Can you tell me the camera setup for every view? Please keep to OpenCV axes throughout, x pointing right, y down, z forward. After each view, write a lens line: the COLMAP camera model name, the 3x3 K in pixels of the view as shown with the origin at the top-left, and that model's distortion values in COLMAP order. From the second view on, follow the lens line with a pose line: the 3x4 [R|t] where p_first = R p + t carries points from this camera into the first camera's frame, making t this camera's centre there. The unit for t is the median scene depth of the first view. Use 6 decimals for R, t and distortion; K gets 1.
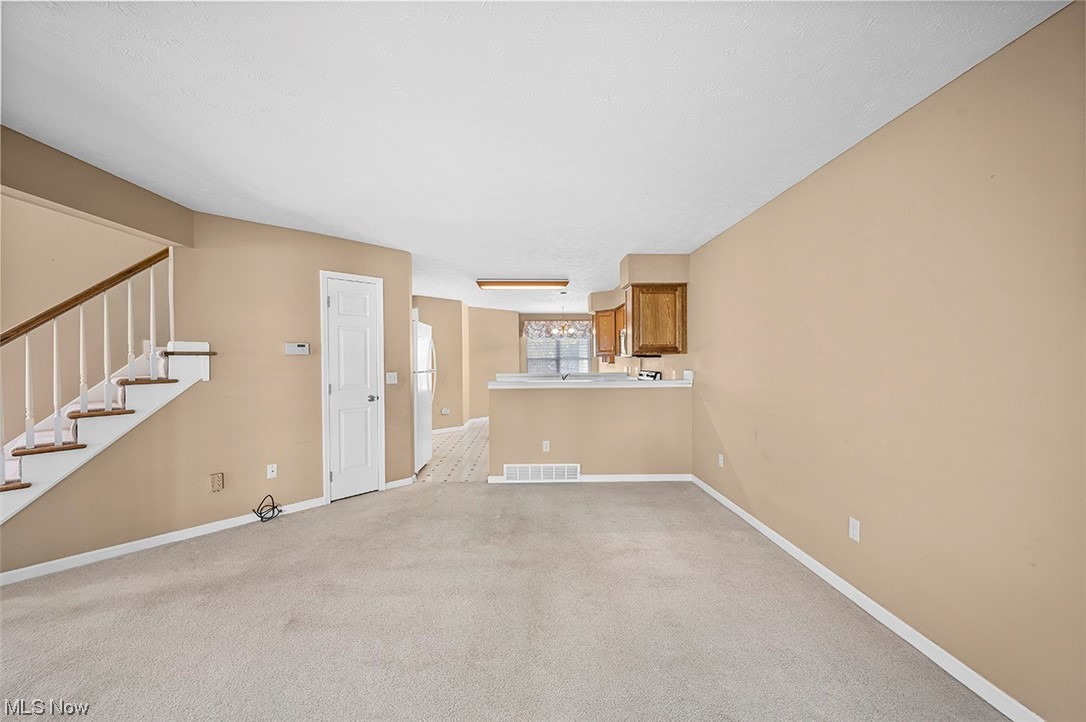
lens RADIAL K [[425.5, 0, 542.9], [0, 425.5, 360.2], [0, 0, 1]] dist [-0.002143, 0.000835]
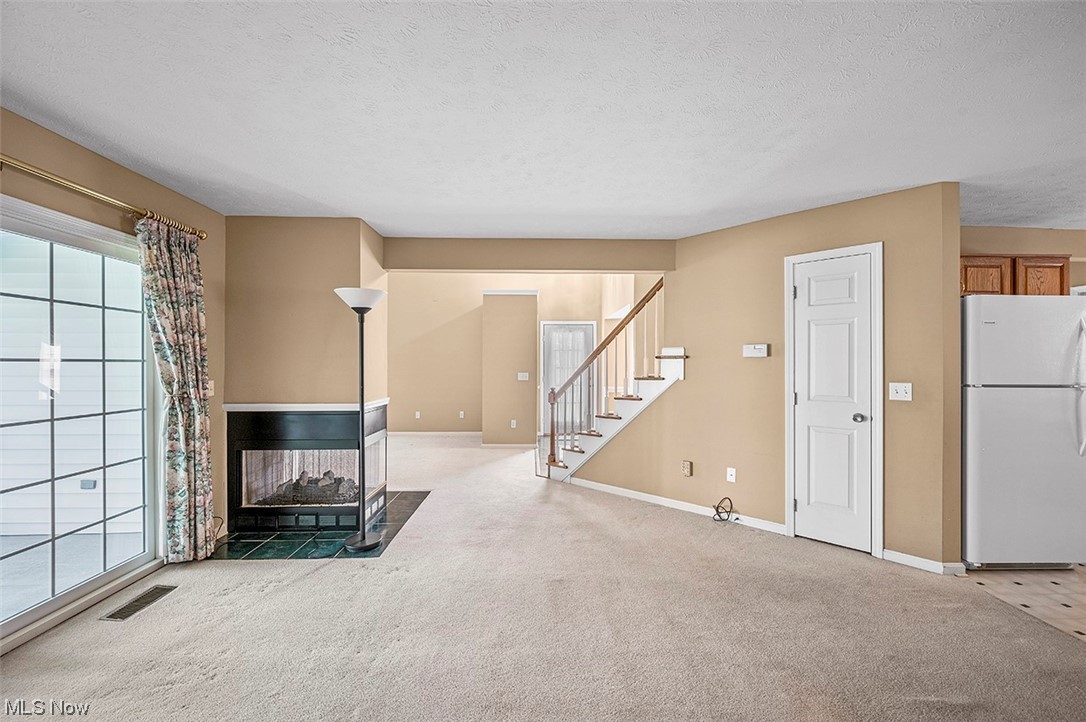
lens RADIAL K [[425.5, 0, 547.1], [0, 425.5, 359.0], [0, 0, 1]] dist [-0.002143, 0.000835]
pose [[-0.009237, -0.004083, -0.999949, 0.333974], [-0.003494, 0.999986, -0.004051, -0.003205], [0.999951, 0.003456, -0.009251, 0.534495]]
